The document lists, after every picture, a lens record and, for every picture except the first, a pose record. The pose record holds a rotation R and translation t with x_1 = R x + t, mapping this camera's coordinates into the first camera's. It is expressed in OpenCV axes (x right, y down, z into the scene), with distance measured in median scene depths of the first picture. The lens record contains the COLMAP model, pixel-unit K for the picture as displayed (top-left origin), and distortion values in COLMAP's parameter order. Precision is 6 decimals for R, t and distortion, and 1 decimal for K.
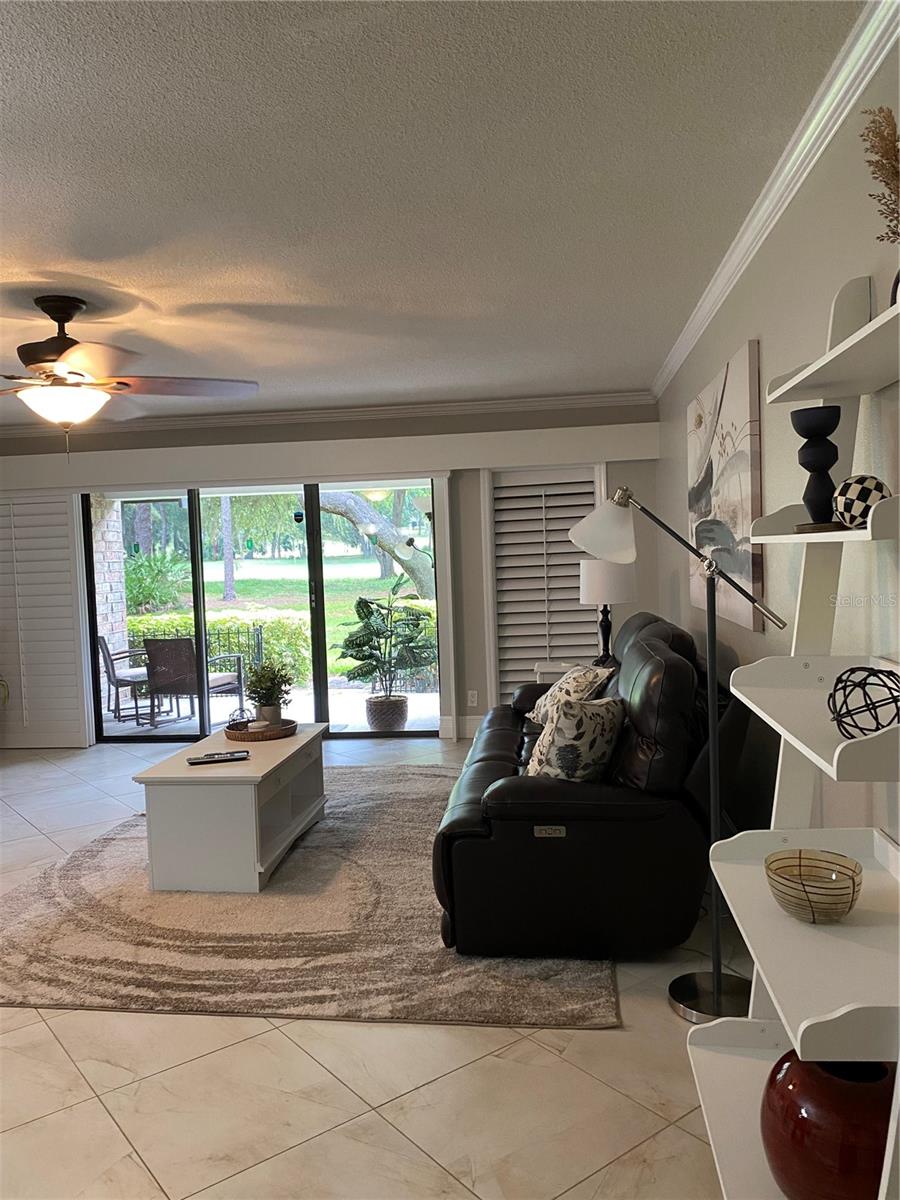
lens RADIAL K [[908.9, 0, 450.0], [0, 908.9, 600.0], [0, 0, 1]] dist [0.049601, -0.065660]
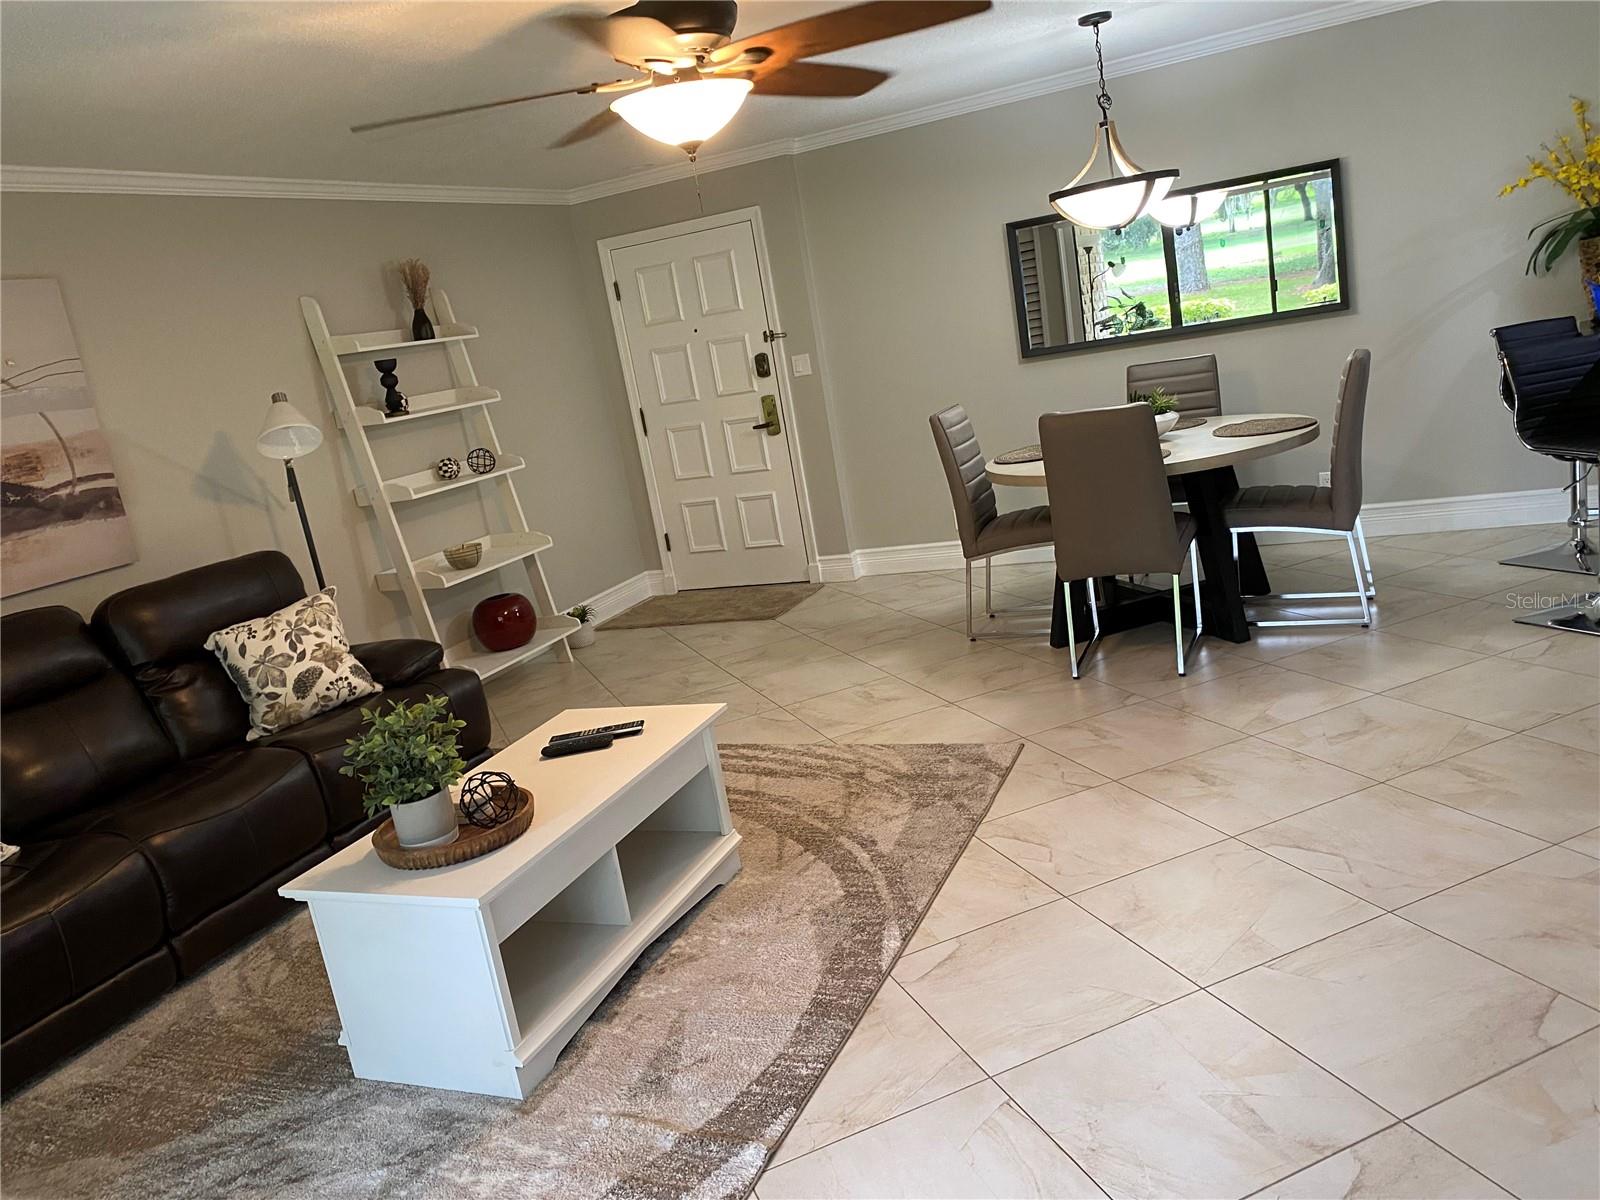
lens RADIAL K [[1211.1, 0, 801.2], [0, 1211.1, 609.7], [0, 0, 1]] dist [0.050533, -0.066775]
pose [[-0.938480, 0.121452, 0.323272, -0.849546], [0.214725, 0.938377, 0.270818, -0.134632], [-0.270460, 0.323571, -0.906727, 2.160443]]
